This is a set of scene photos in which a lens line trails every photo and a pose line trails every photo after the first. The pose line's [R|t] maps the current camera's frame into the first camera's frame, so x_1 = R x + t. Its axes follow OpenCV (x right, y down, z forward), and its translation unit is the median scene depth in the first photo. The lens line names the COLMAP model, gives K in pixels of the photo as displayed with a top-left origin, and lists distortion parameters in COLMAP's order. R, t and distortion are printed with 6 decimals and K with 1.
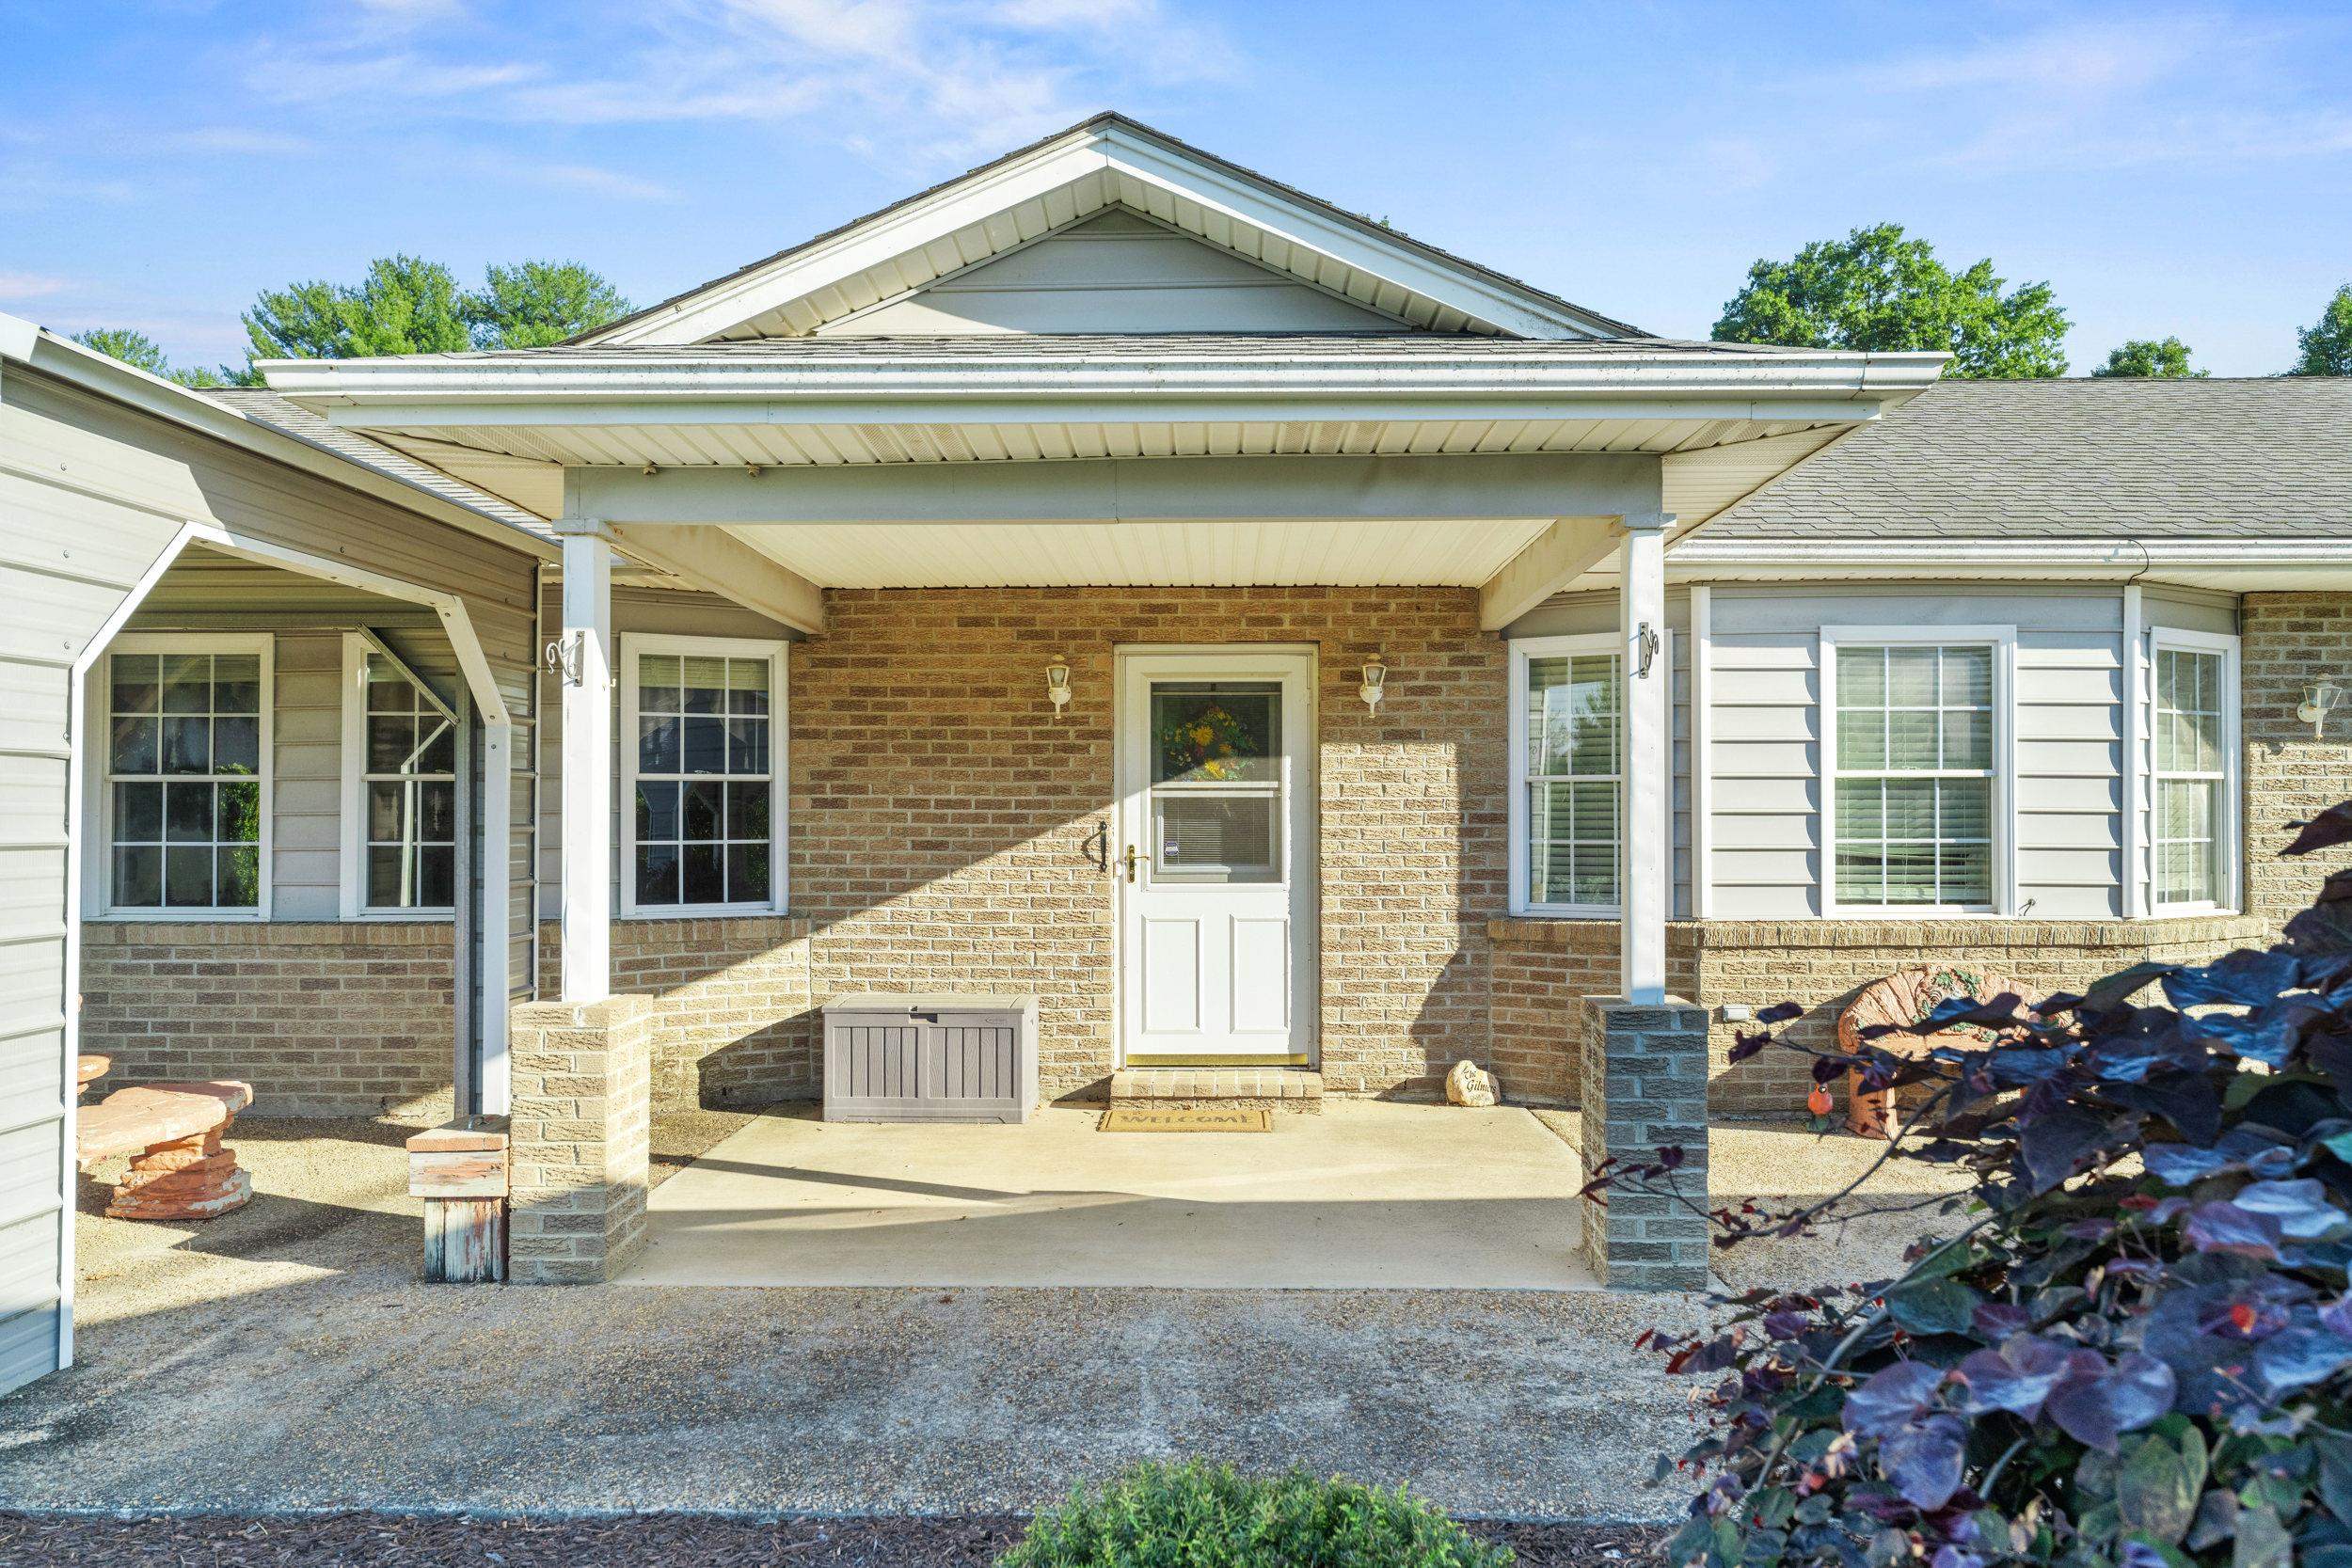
lens RADIAL K [[1610.1, 0, 1206.3], [0, 1610.1, 784.8], [0, 0, 1]] dist [-0.003905, -0.001643]
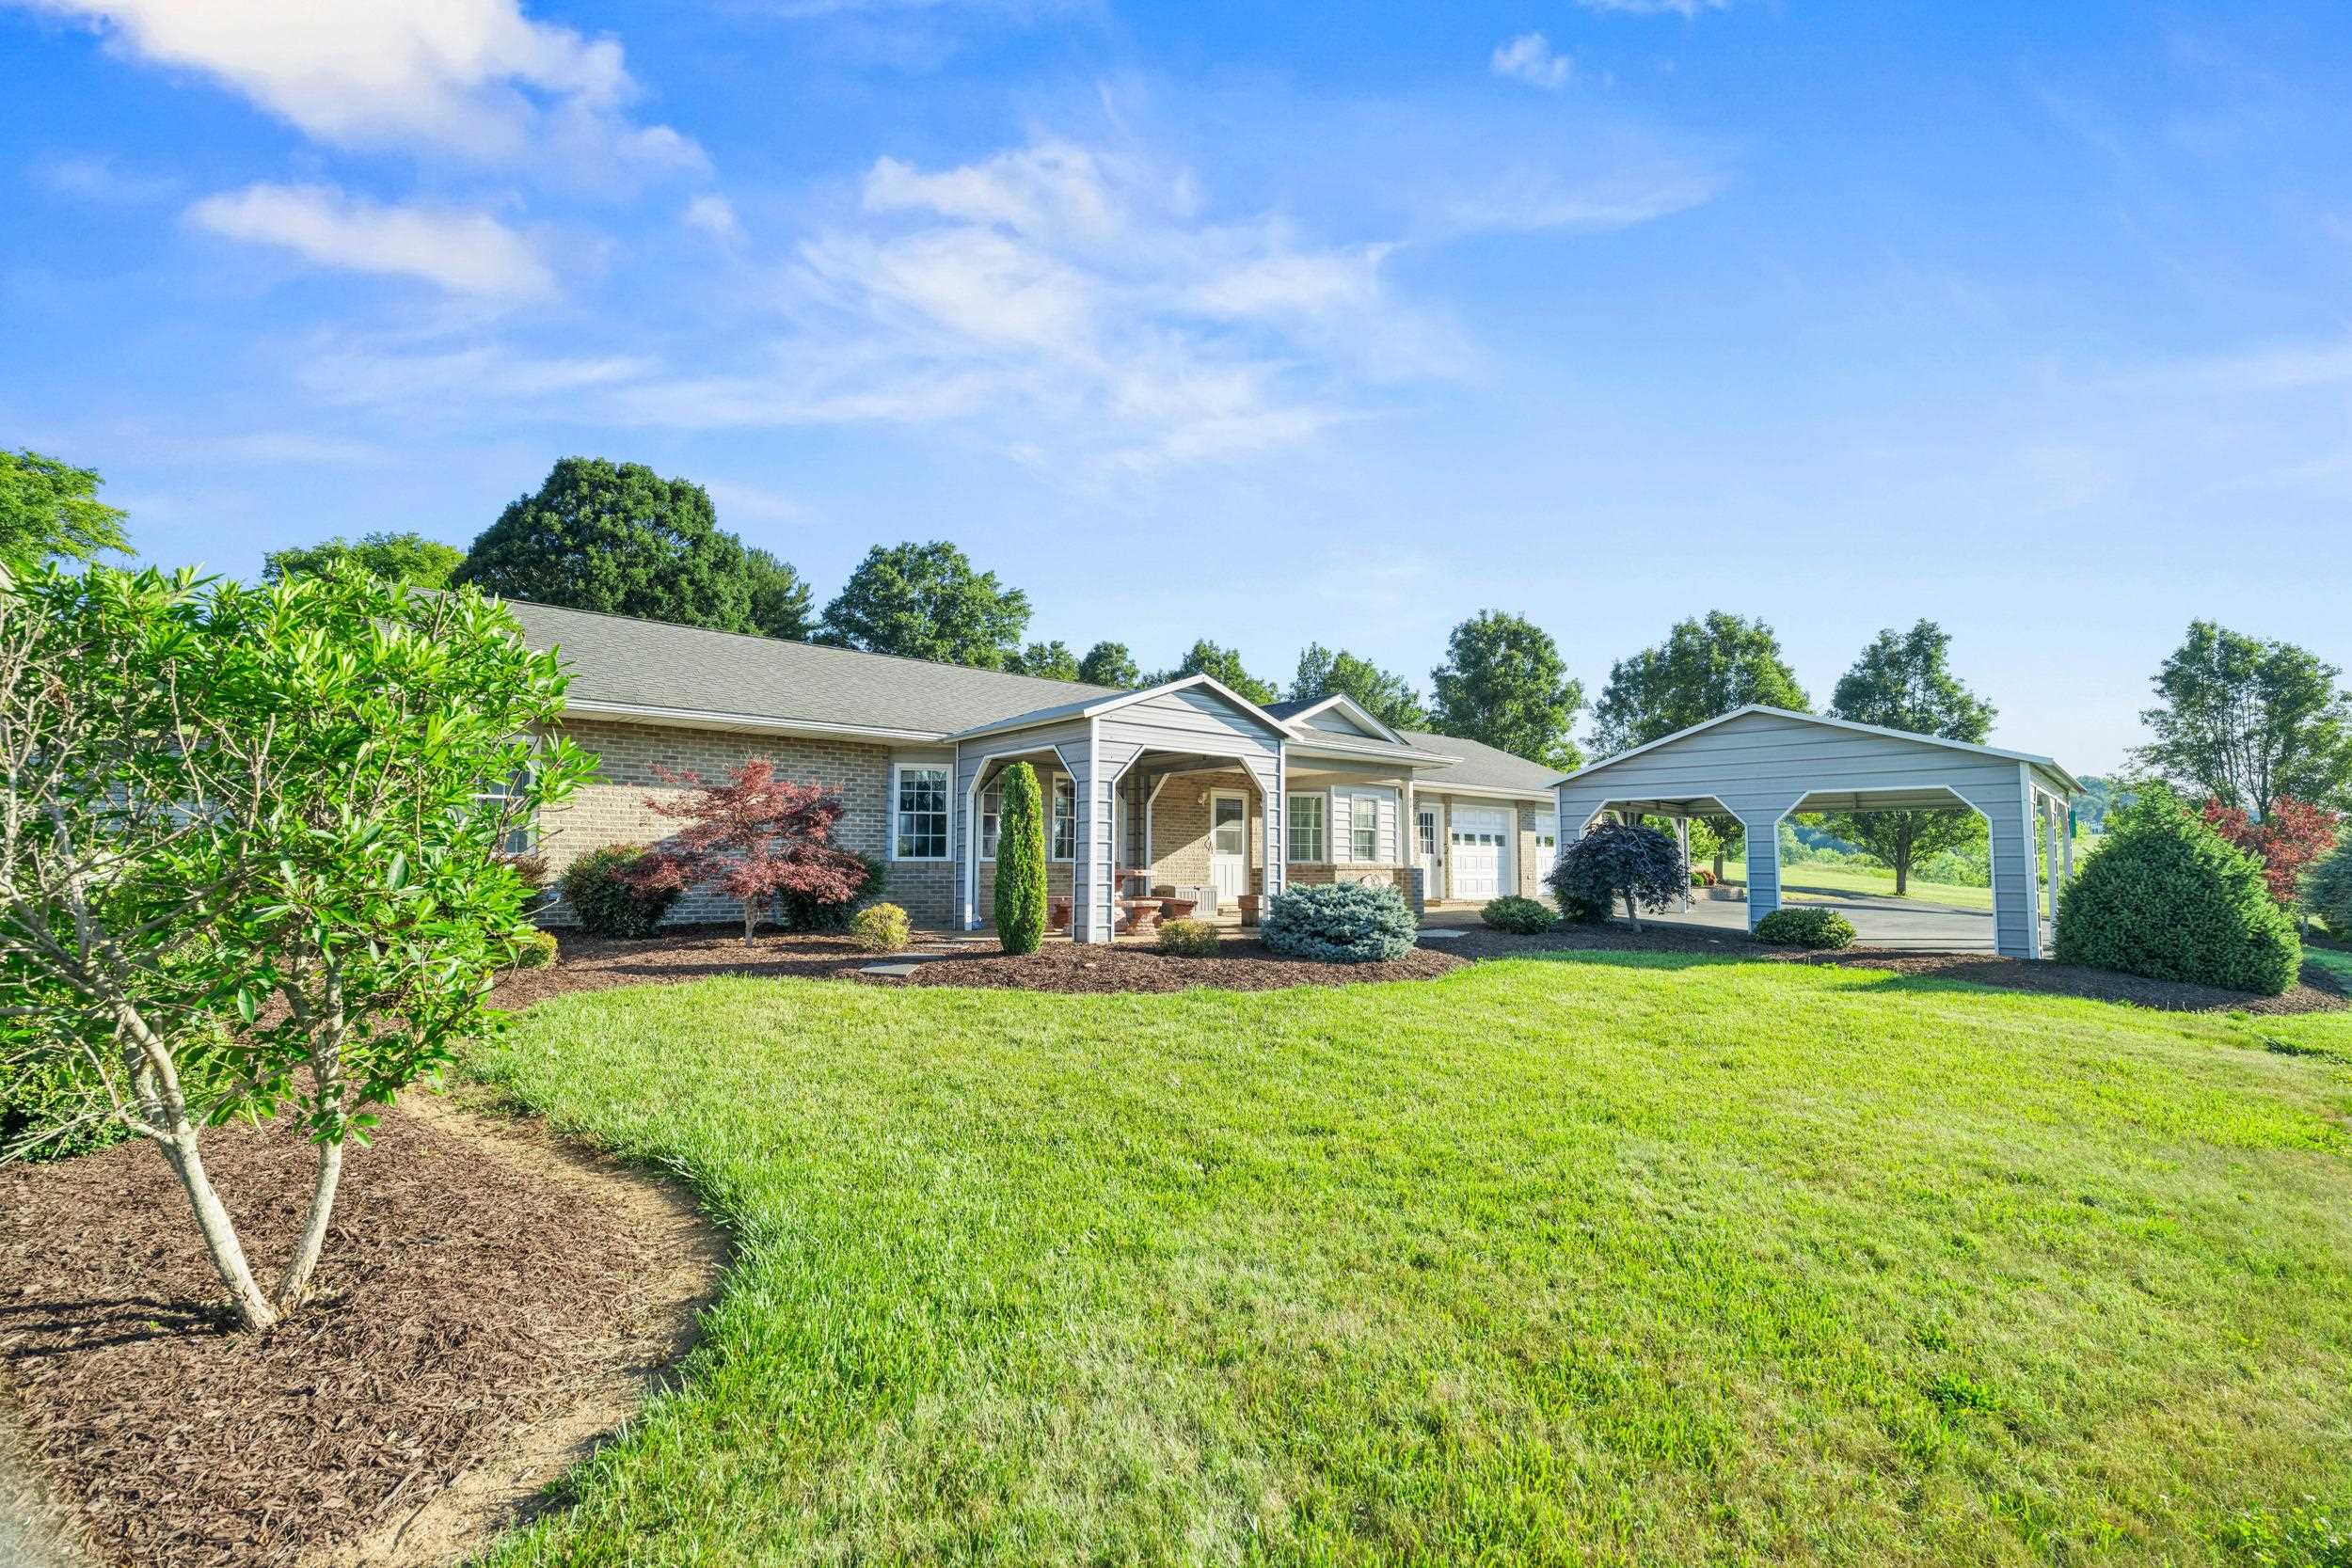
lens RADIAL K [[1046.9, 0, 1180.6], [0, 1046.9, 789.8], [0, 0, 1]] dist [-0.014999, -0.000181]
pose [[0.739829, 0.051918, 0.670789, -1.652991], [-0.016160, 0.998102, -0.059429, 0.057223], [-0.672601, 0.033127, 0.739264, -0.665283]]
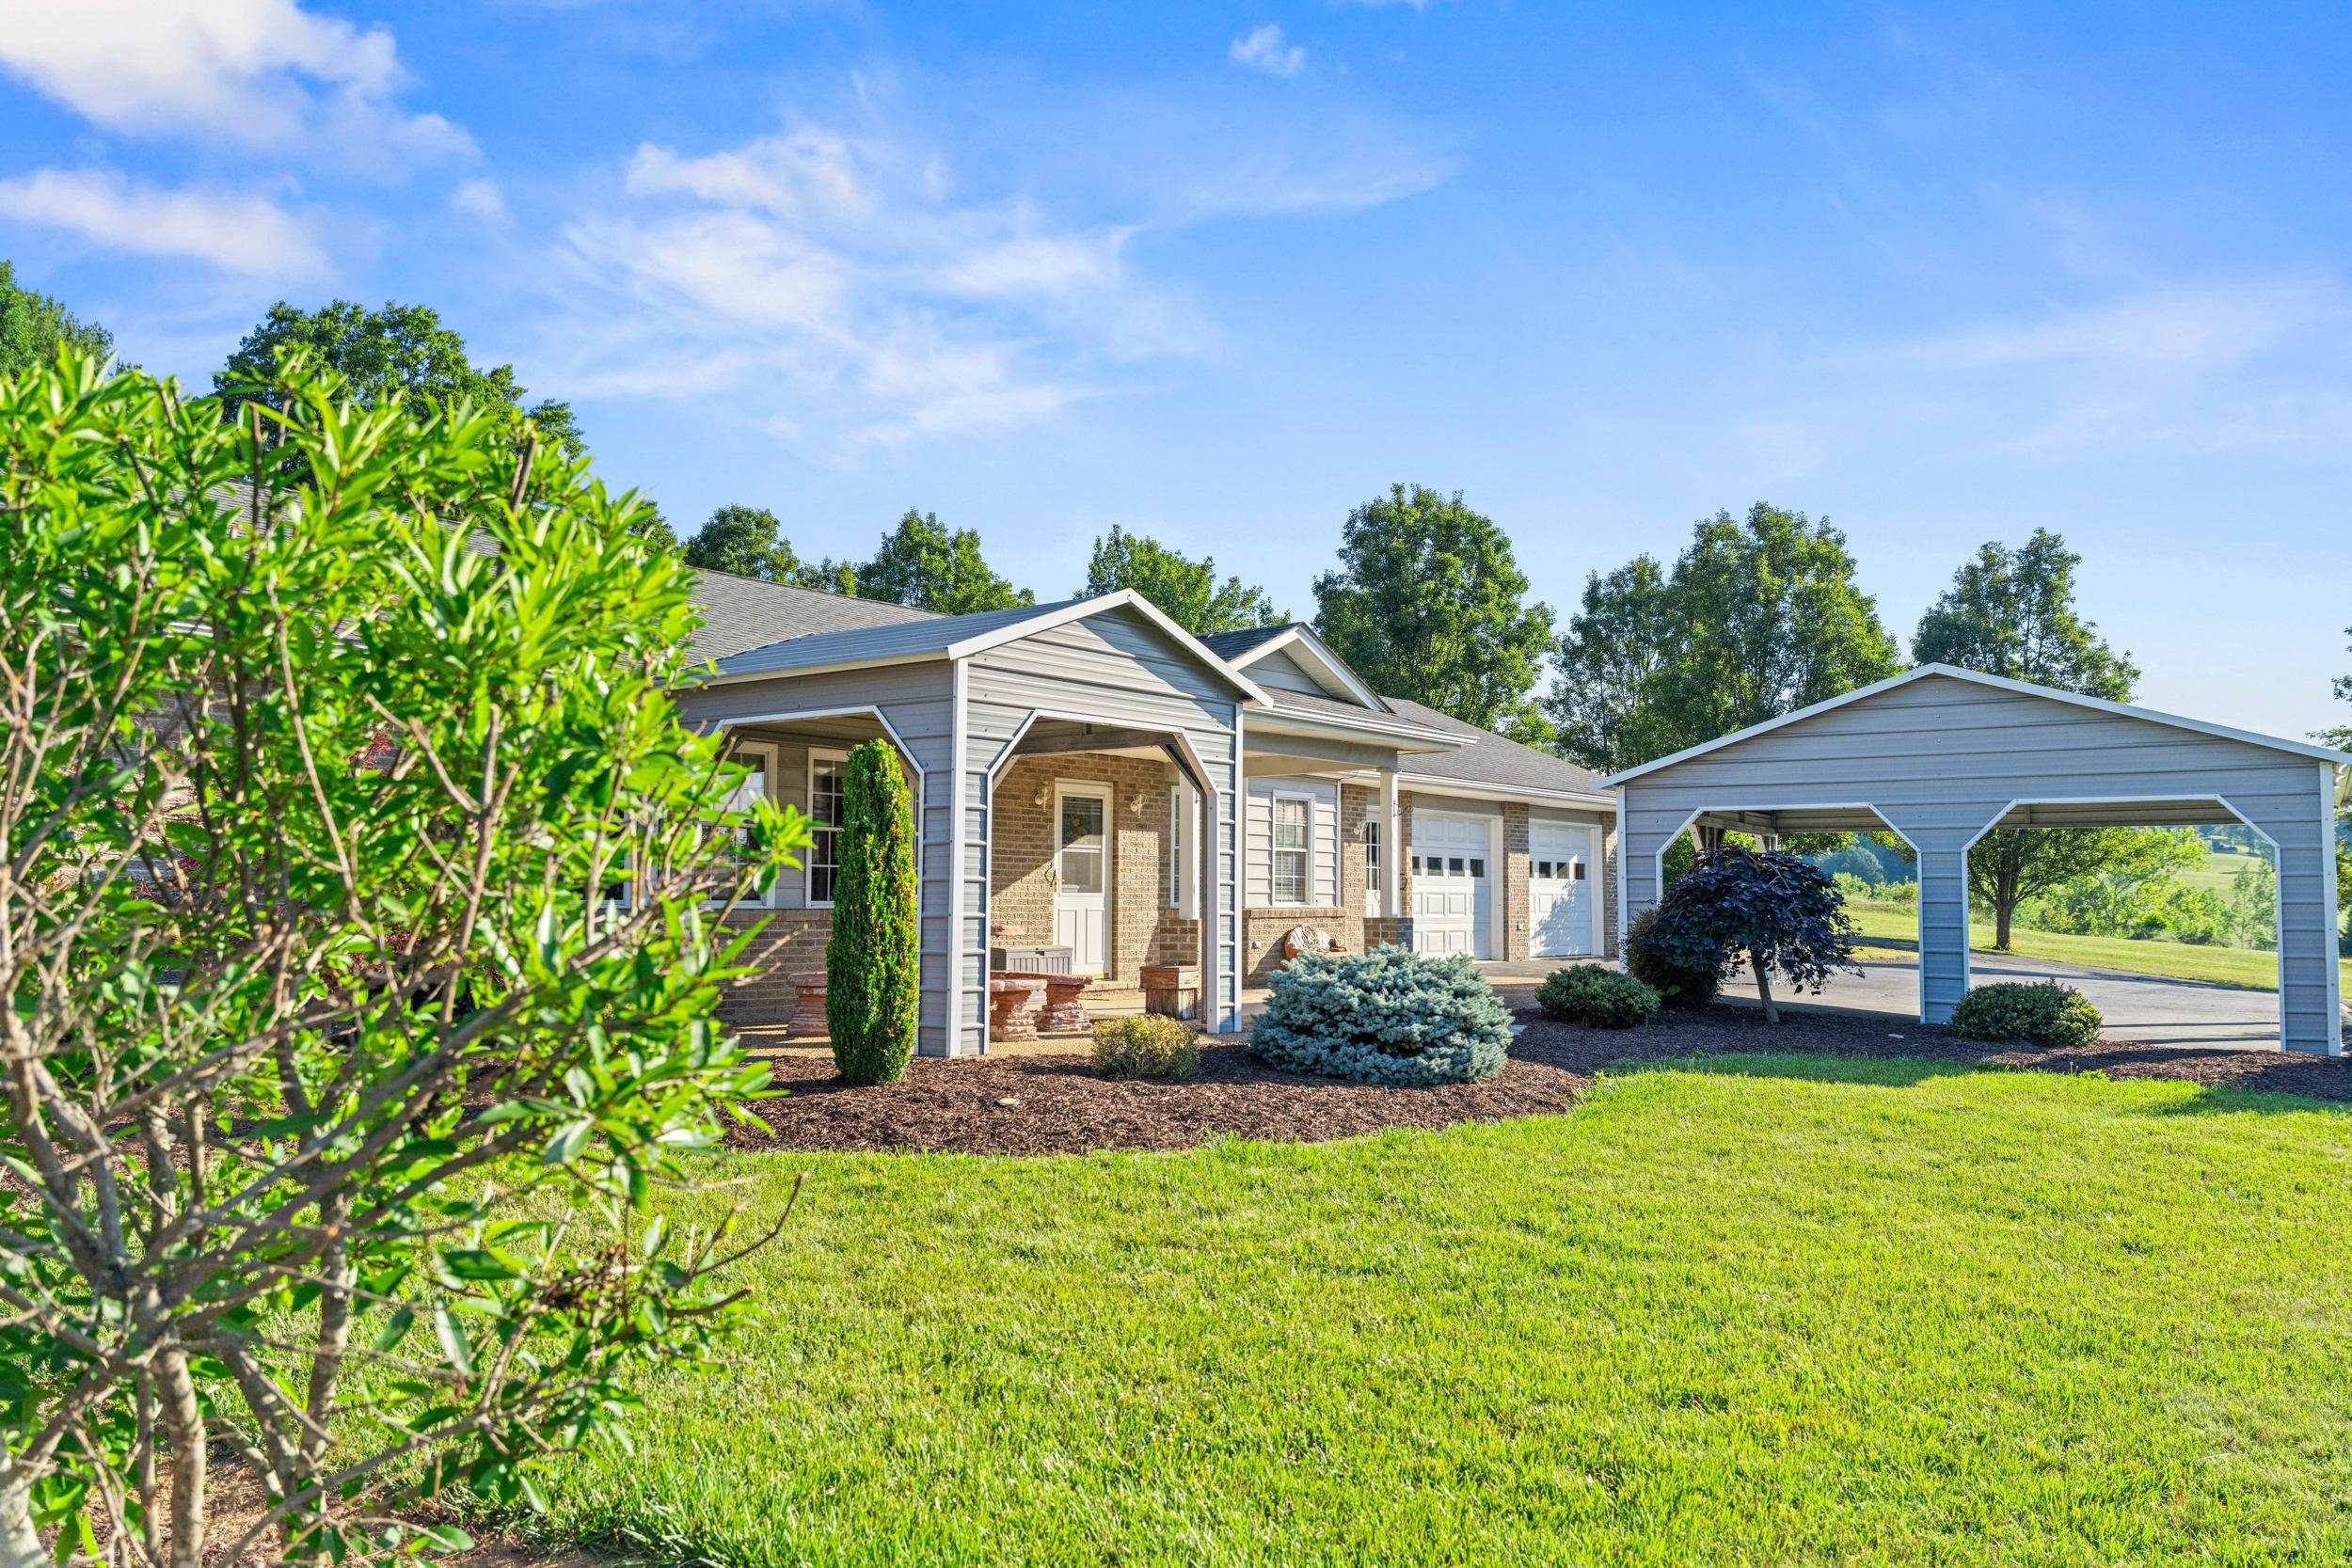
lens RADIAL K [[1779.7, 0, 1193.5], [0, 1779.7, 795.4], [0, 0, 1]] dist [0.010837, 0.001460]
pose [[0.583603, 0.050622, 0.810459, -1.795588], [-0.019284, 0.998638, -0.048489, 0.042934], [-0.811810, 0.012669, 0.583784, -0.475509]]
